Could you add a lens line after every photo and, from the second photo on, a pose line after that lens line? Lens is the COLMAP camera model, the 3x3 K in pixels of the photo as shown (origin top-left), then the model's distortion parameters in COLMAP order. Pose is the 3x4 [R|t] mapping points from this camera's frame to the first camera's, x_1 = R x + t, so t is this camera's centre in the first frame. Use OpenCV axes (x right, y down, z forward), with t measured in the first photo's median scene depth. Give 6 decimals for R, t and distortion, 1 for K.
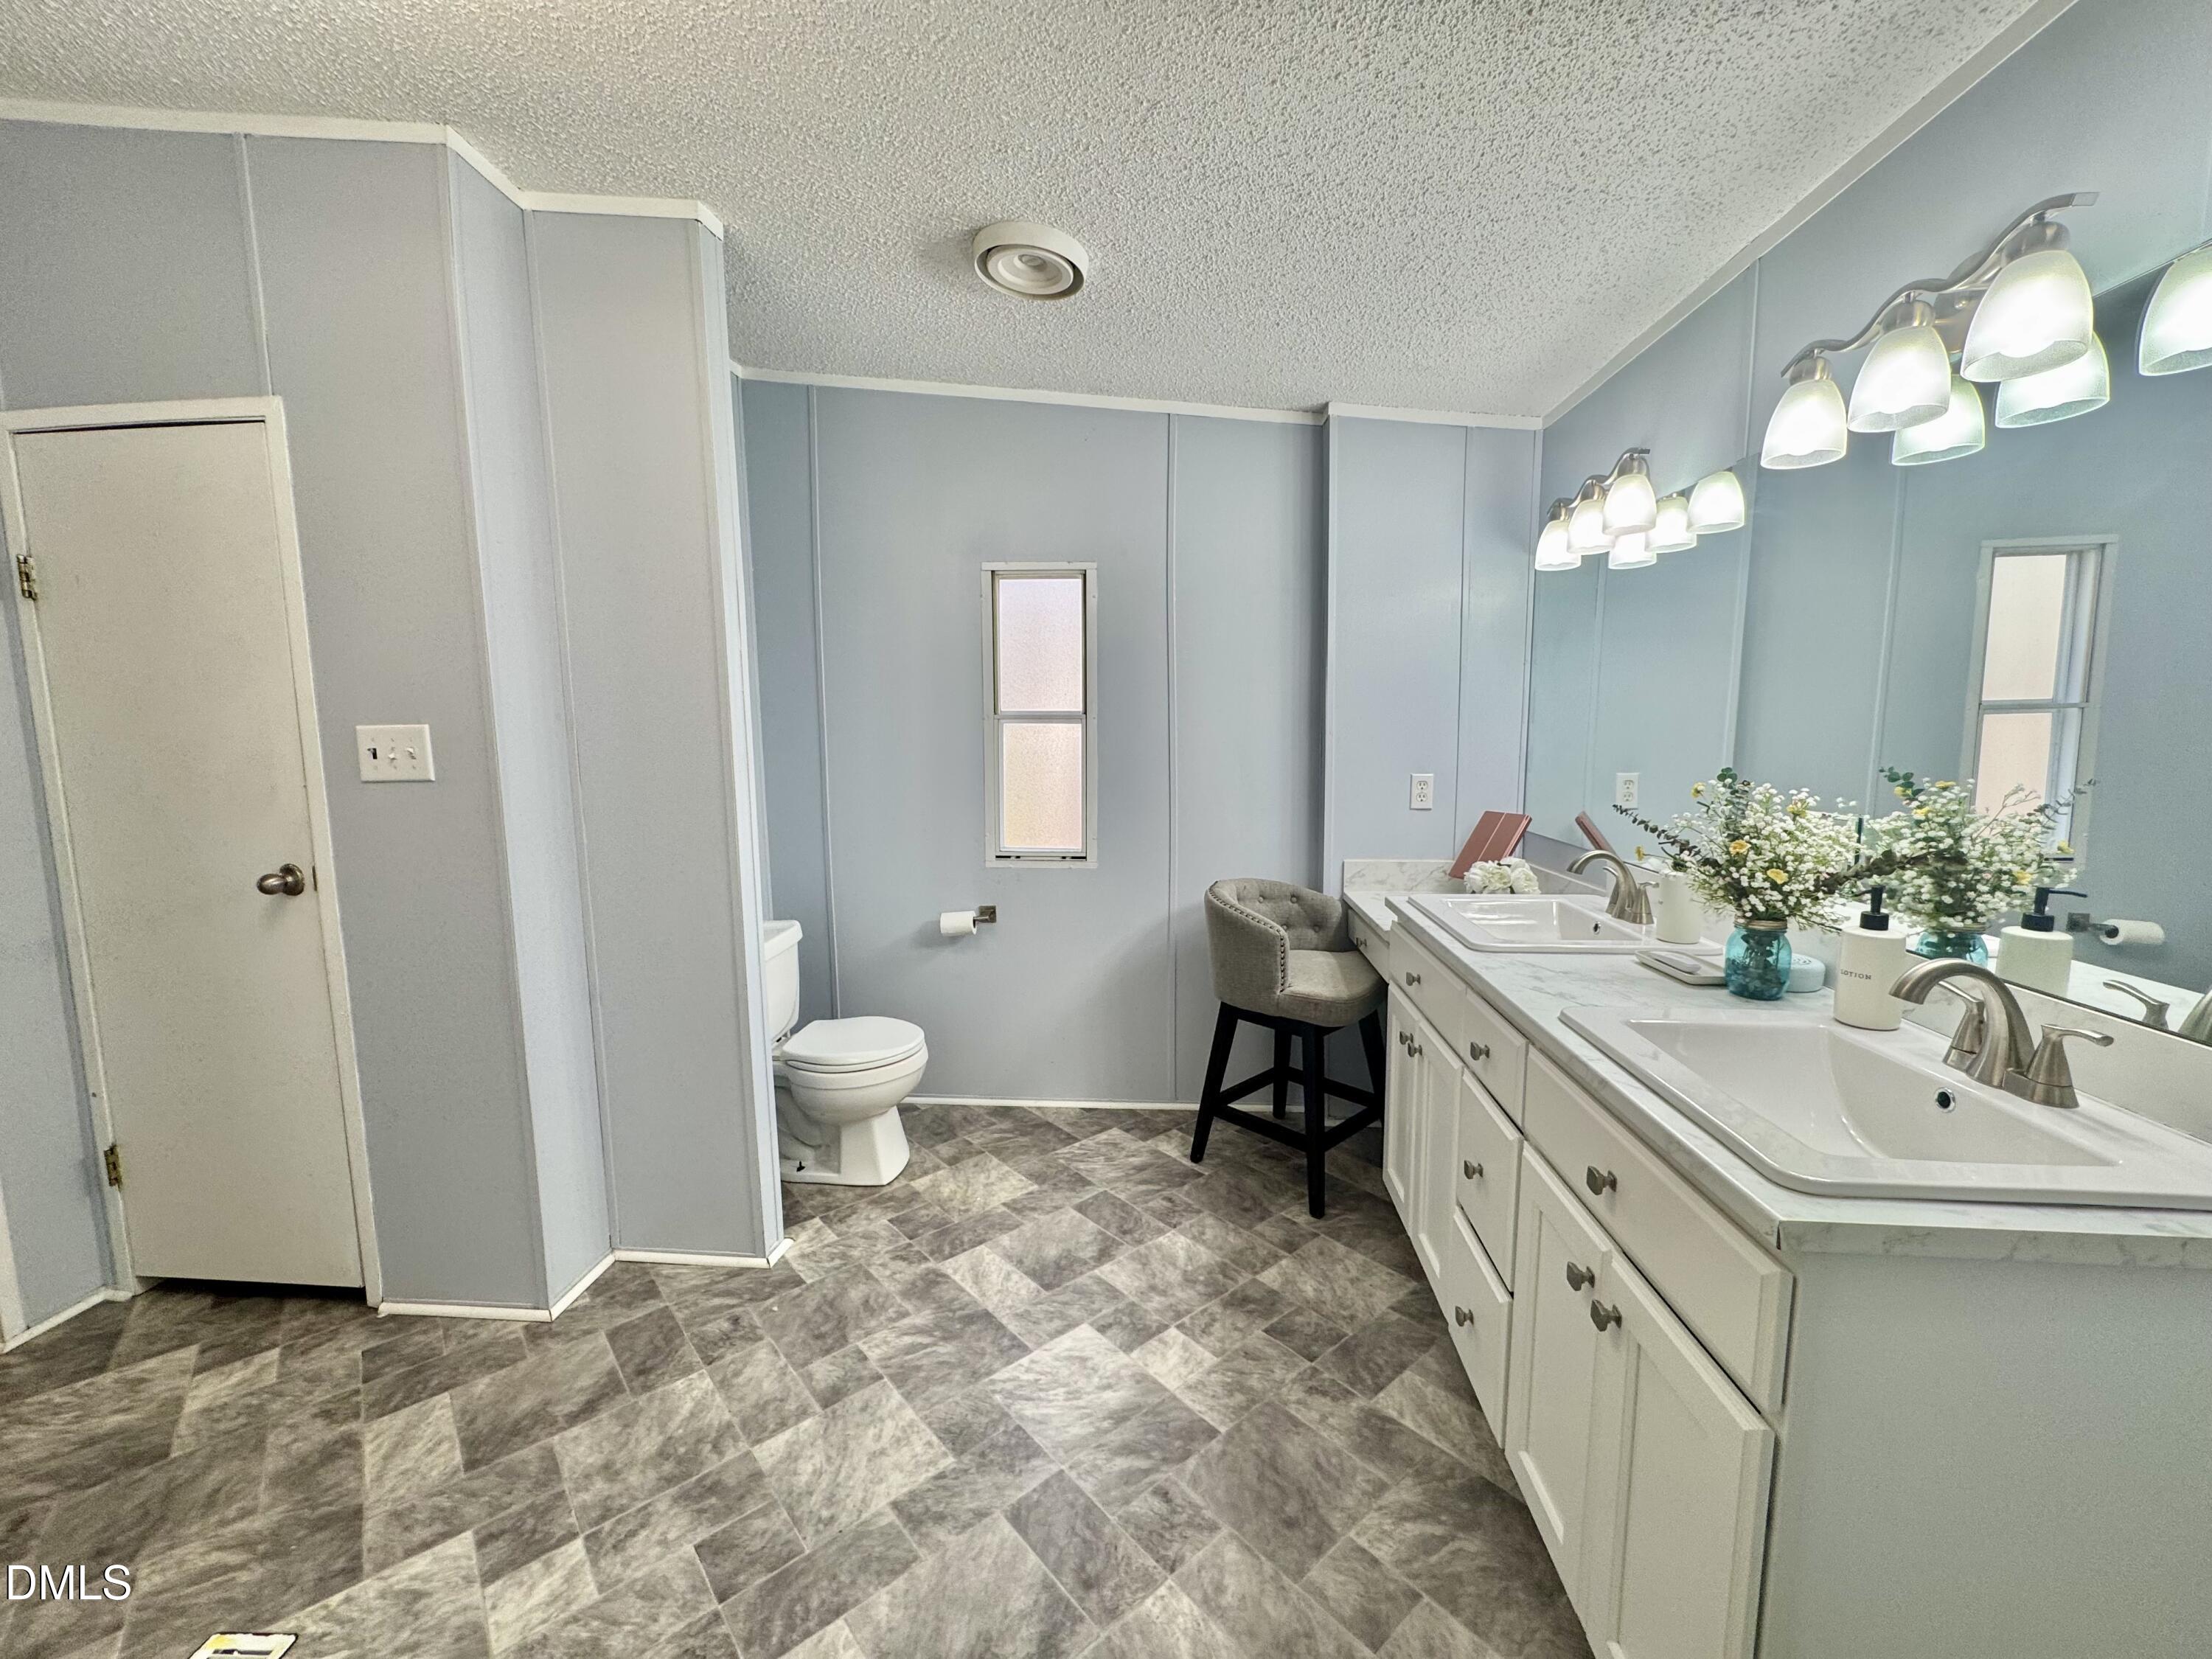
lens RADIAL K [[883.5, 0, 1103.4], [0, 883.5, 863.1], [0, 0, 1]] dist [-0.002264, 0.000355]
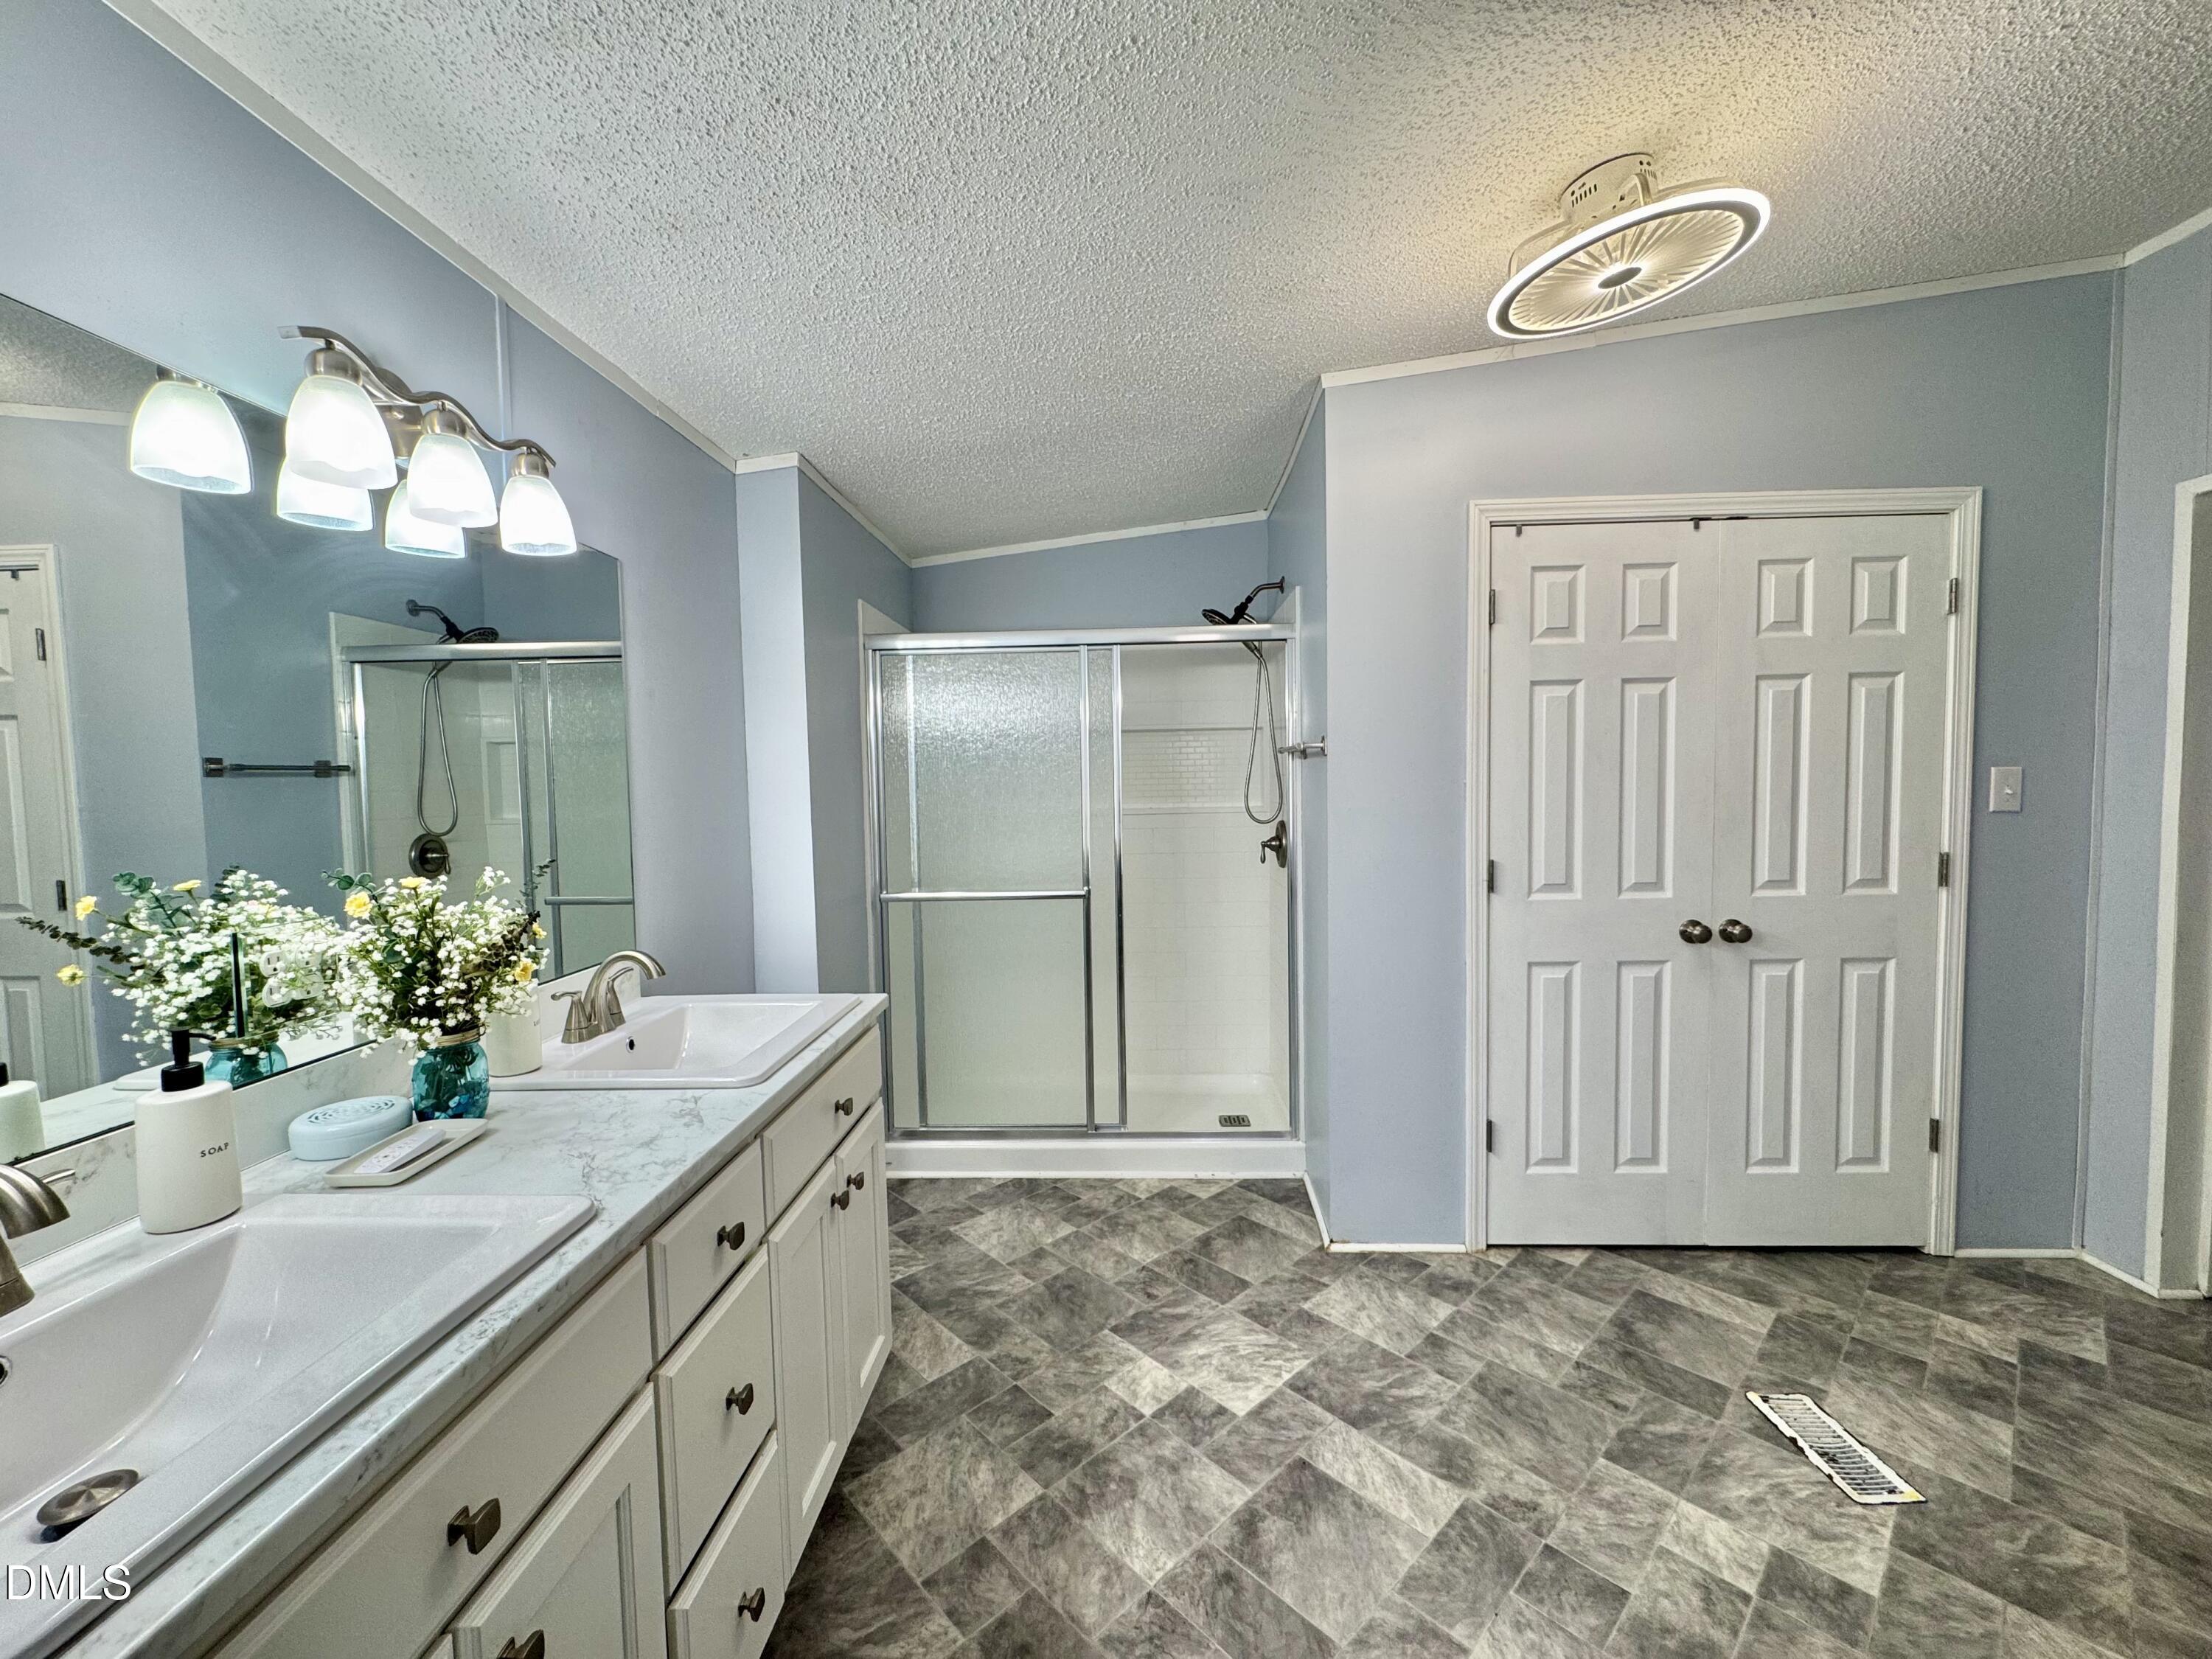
lens RADIAL K [[883.5, 0, 1102.3], [0, 883.5, 821.1], [0, 0, 1]] dist [-0.002264, 0.000355]
pose [[-0.998520, 0.028630, -0.046229, 0.162869], [0.018847, 0.979686, 0.199650, -0.306088], [0.051006, 0.198483, -0.978776, 1.914787]]
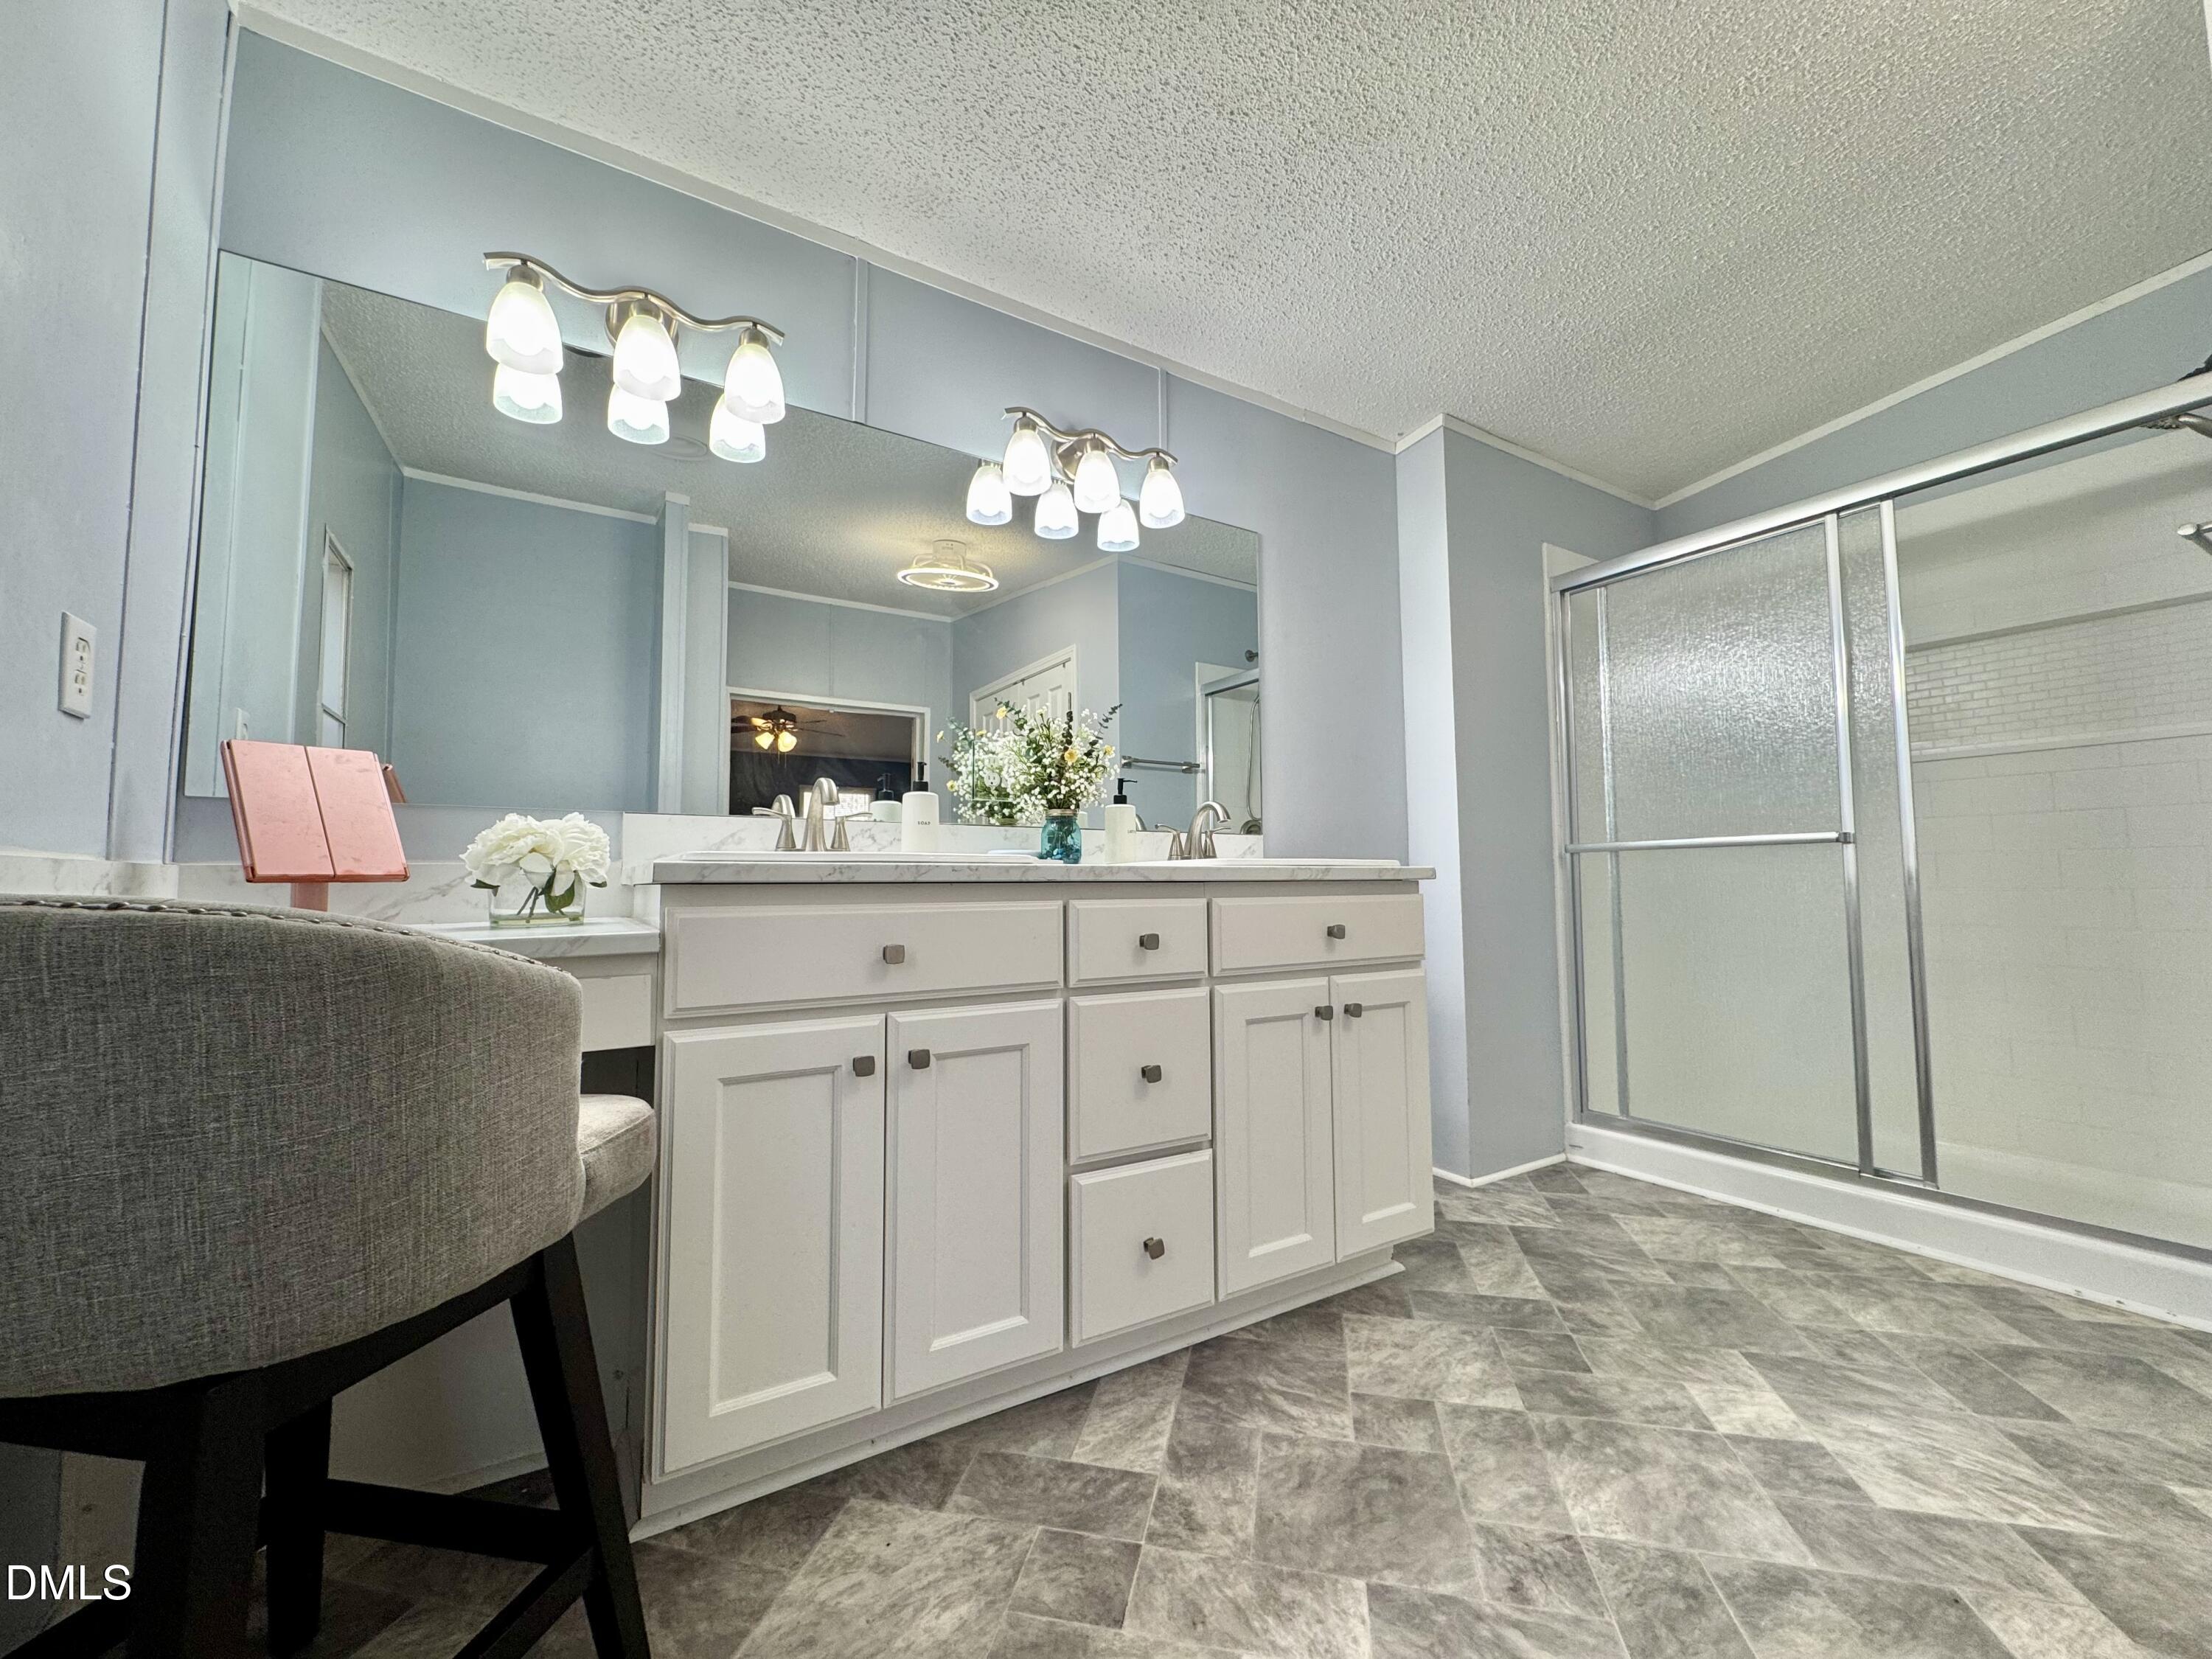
lens RADIAL K [[883.5, 0, 1106.1], [0, 883.5, 824.1], [0, 0, 1]] dist [-0.002264, 0.000355]
pose [[-0.600522, 0.067214, 0.796778, -0.230594], [0.133680, 0.990876, 0.017165, -0.025724], [-0.788354, 0.116822, -0.604028, 1.859011]]
